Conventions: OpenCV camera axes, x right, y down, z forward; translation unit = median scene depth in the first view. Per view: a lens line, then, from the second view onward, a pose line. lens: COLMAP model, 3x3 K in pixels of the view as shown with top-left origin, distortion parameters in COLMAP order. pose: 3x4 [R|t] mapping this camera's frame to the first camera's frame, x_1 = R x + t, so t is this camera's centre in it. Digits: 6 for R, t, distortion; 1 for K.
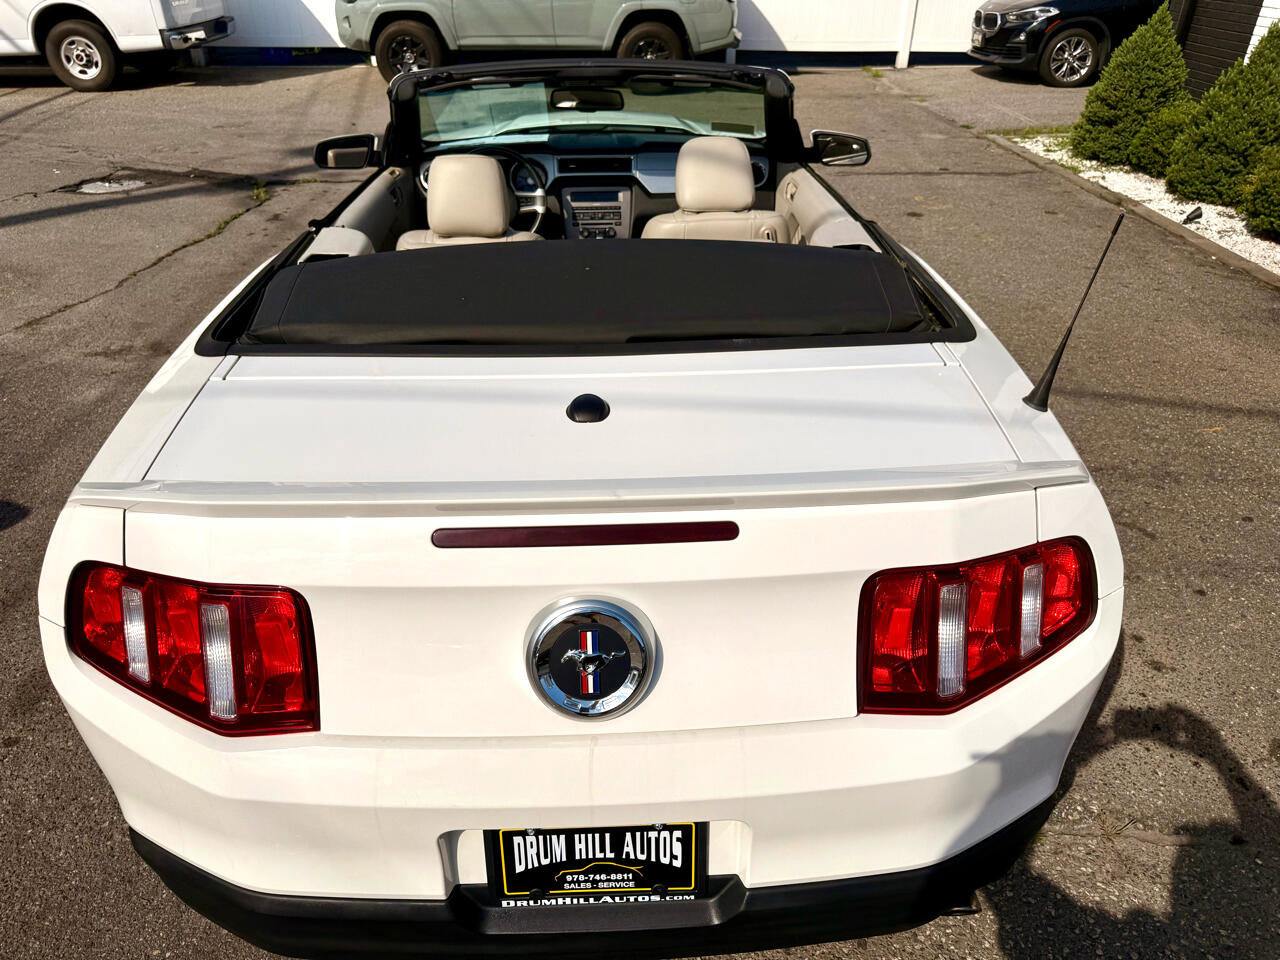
lens RADIAL K [[922.6, 0, 649.3], [0, 922.6, 481.1], [0, 0, 1]] dist [0.013005, -0.022371]
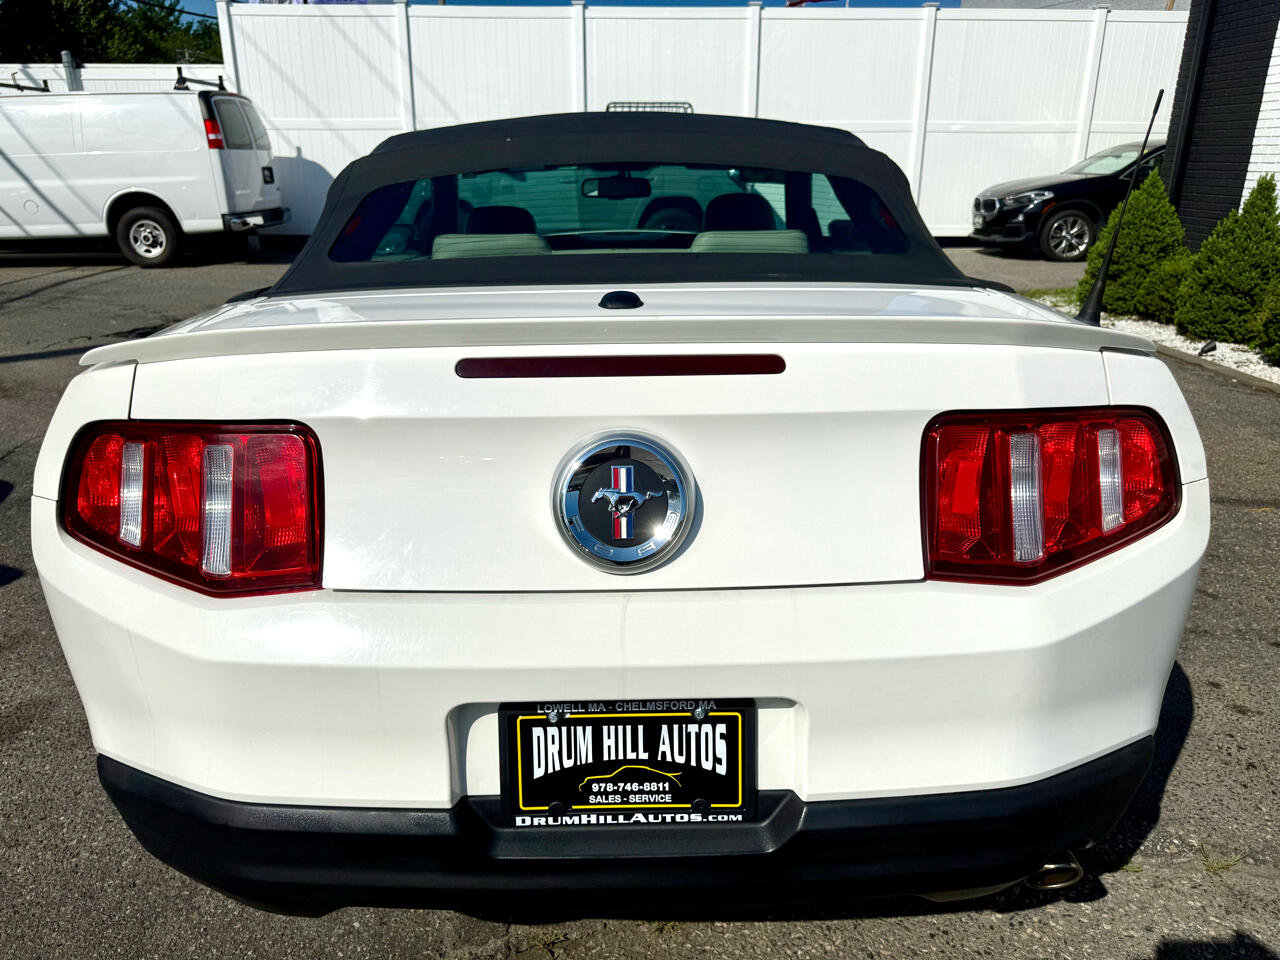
lens RADIAL K [[922.7, 0, 643.8], [0, 922.7, 484.0], [0, 0, 1]] dist [0.003559, -0.010940]
pose [[0.999631, -0.002200, -0.027062, -0.017618], [-0.003709, 0.976300, -0.216388, 0.332396], [0.026897, 0.216408, 0.975932, 0.103299]]
